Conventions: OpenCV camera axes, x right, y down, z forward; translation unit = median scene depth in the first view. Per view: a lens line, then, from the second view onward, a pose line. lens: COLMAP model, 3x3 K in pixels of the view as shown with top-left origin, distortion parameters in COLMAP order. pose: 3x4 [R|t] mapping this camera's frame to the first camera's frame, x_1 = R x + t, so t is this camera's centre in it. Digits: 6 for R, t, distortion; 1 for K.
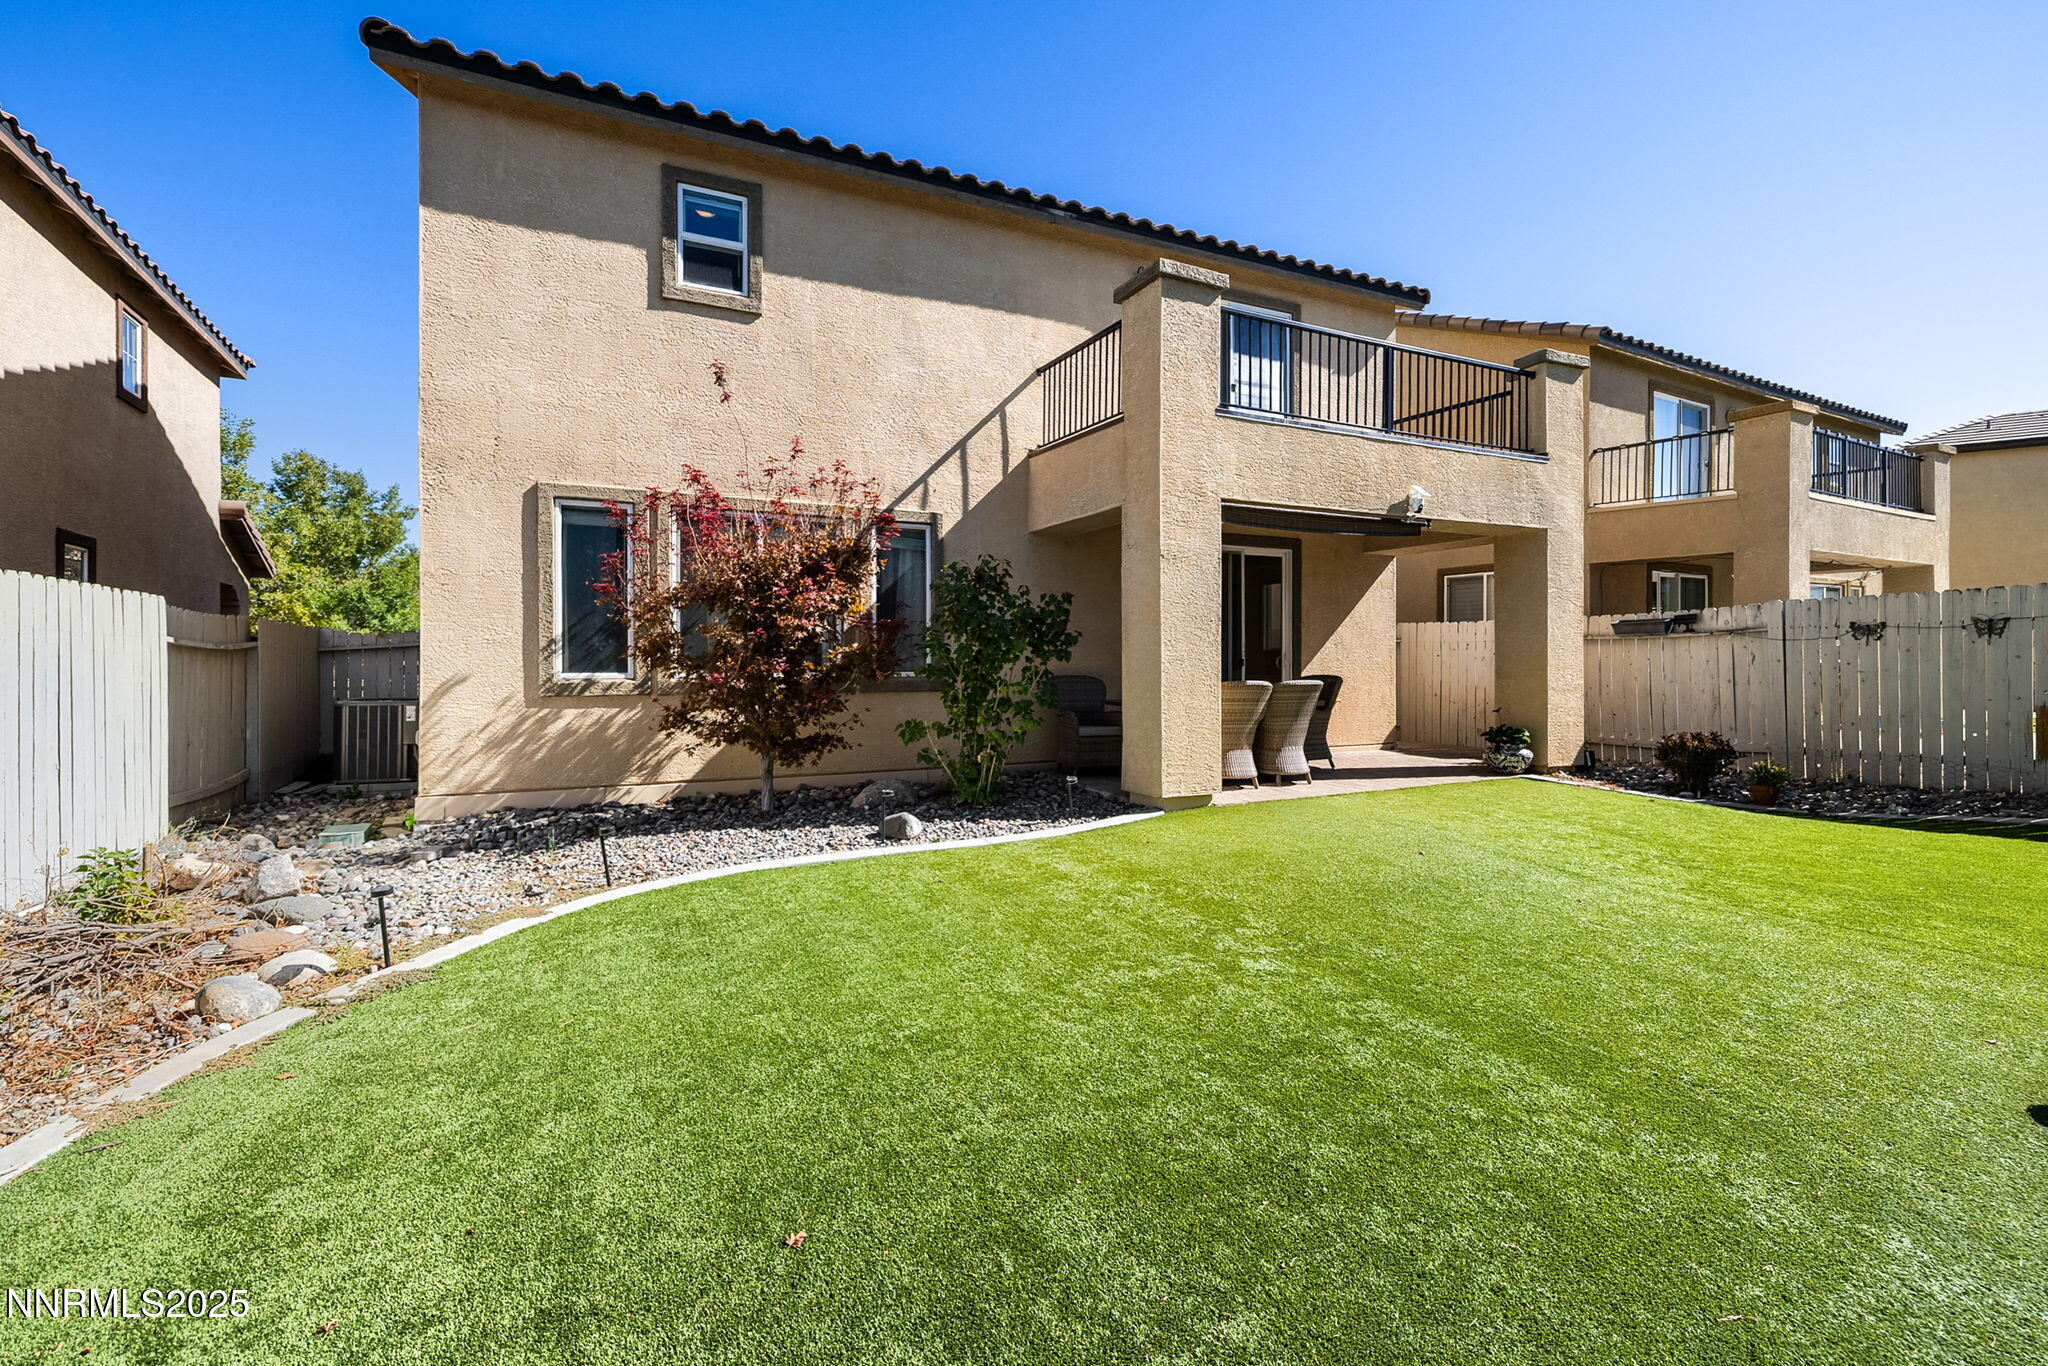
lens RADIAL K [[1012.8, 0, 1023.7], [0, 1012.8, 654.6], [0, 0, 1]] dist [-0.002440, 0.000302]
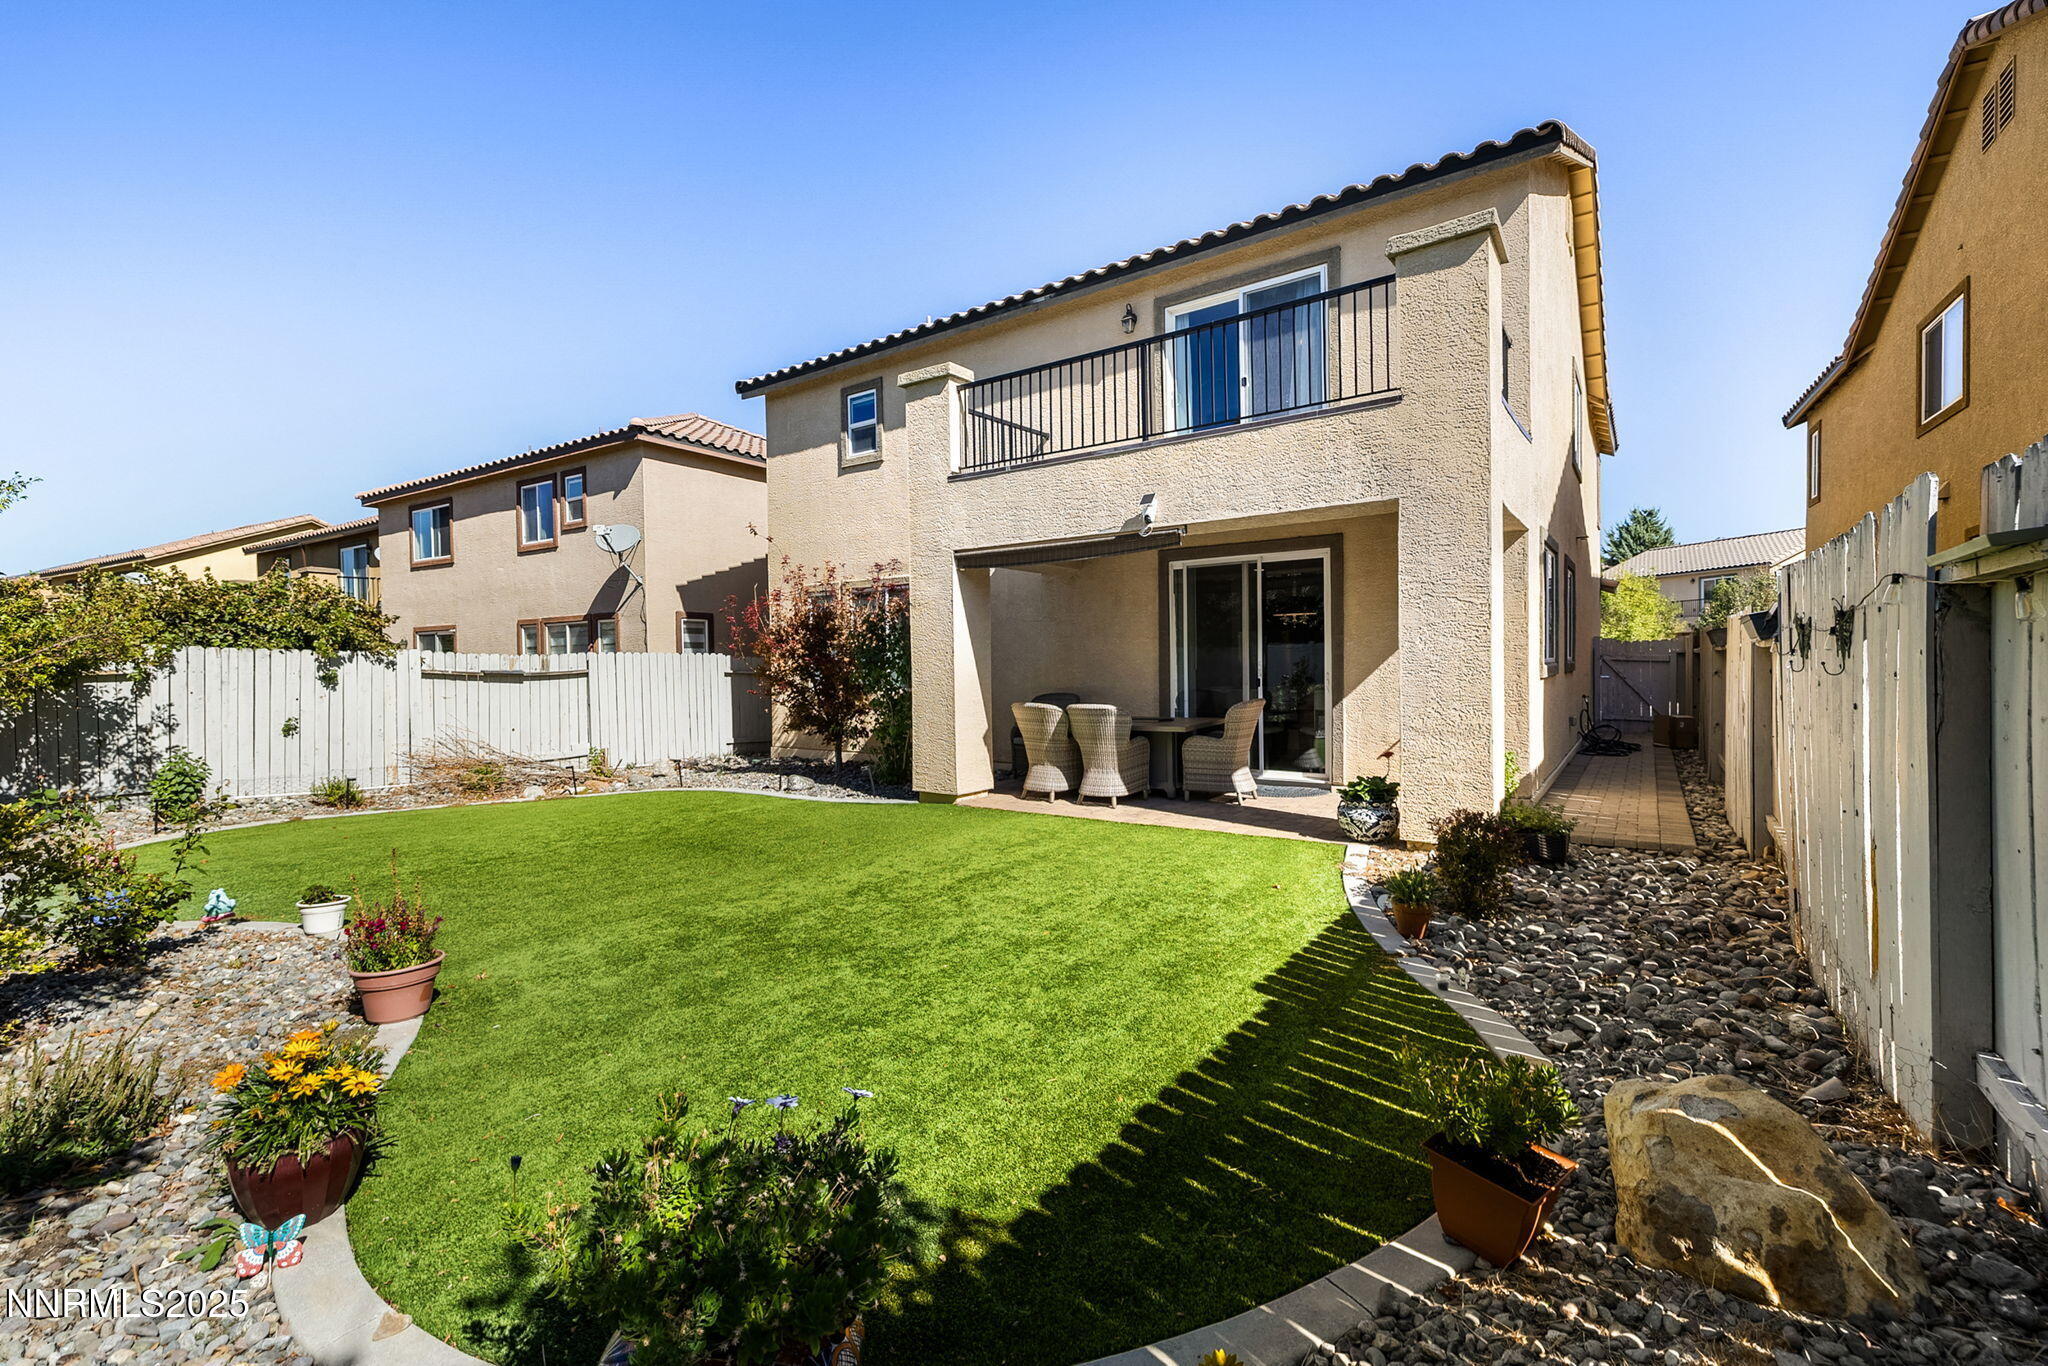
lens RADIAL K [[858.1, 0, 1024.0], [0, 858.1, 683.0], [0, 0, 1]] dist [0.000561, 0.000176]
pose [[0.434678, 0.015048, -0.900460, 1.060891], [0.012357, 0.999667, 0.022671, -0.013440], [0.900501, -0.020981, 0.434347, 0.609756]]
